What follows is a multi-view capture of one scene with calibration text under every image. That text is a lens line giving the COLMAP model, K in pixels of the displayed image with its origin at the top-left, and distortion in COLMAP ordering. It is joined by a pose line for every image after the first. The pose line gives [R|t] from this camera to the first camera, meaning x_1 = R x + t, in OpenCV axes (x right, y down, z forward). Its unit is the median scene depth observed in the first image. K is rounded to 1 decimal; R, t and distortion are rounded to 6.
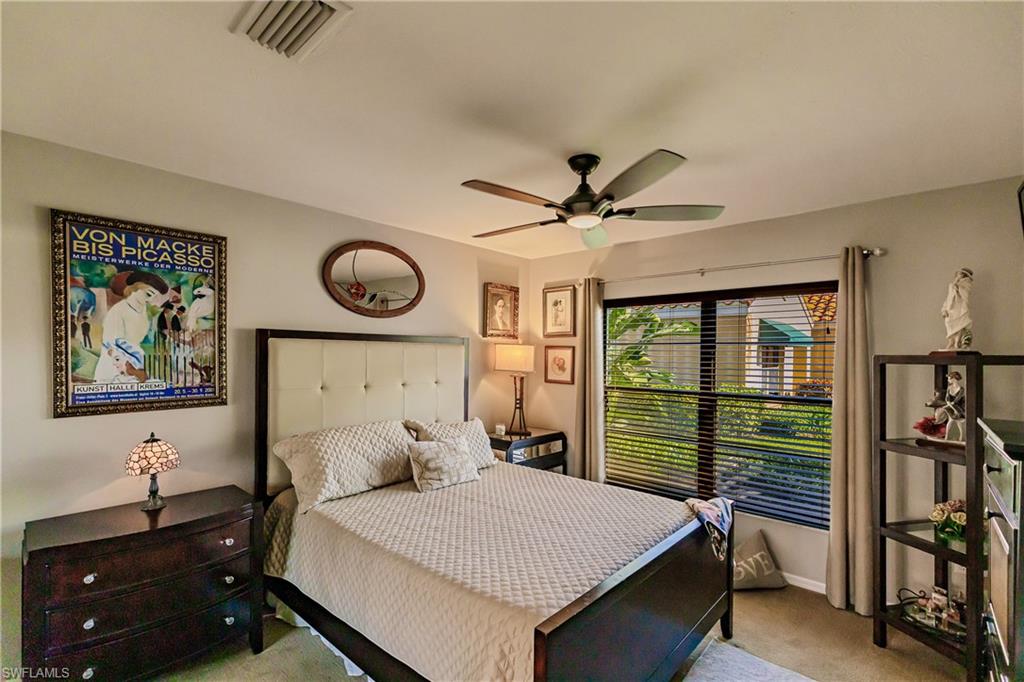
lens RADIAL K [[461.1, 0, 511.2], [0, 461.1, 349.2], [0, 0, 1]] dist [0.003601, 0.000275]
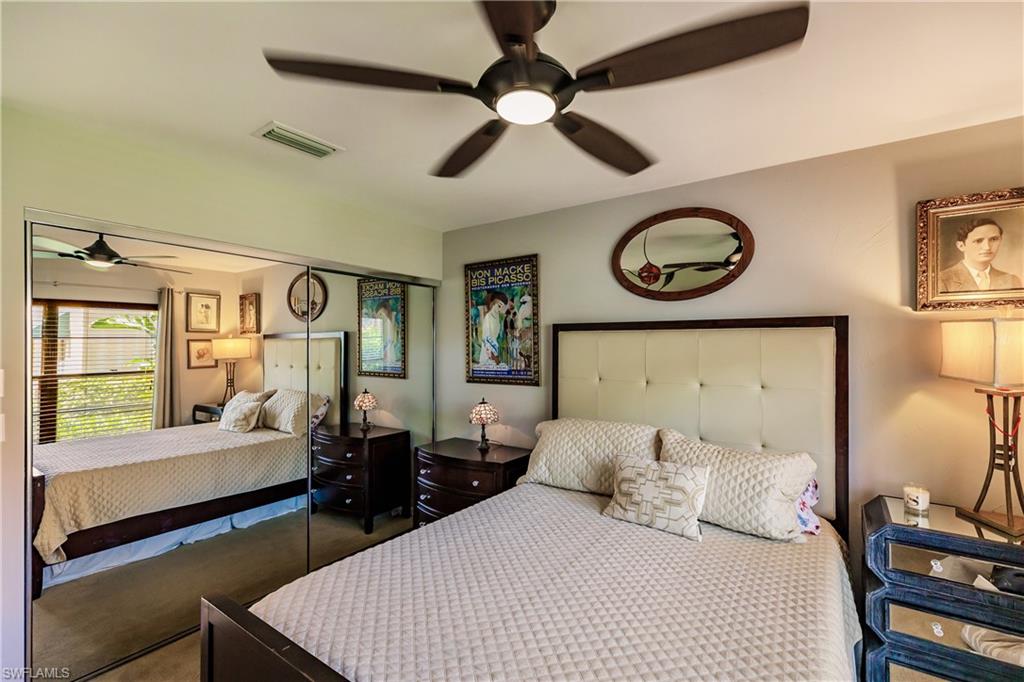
lens RADIAL K [[461.1, 0, 511.2], [0, 461.1, 349.2], [0, 0, 1]] dist [0.003601, 0.000275]
pose [[0.108324, 0.006850, -0.994092, 0.674672], [0.015974, 0.999835, 0.008630, 0.007846], [0.993987, -0.016814, 0.108197, 0.841651]]
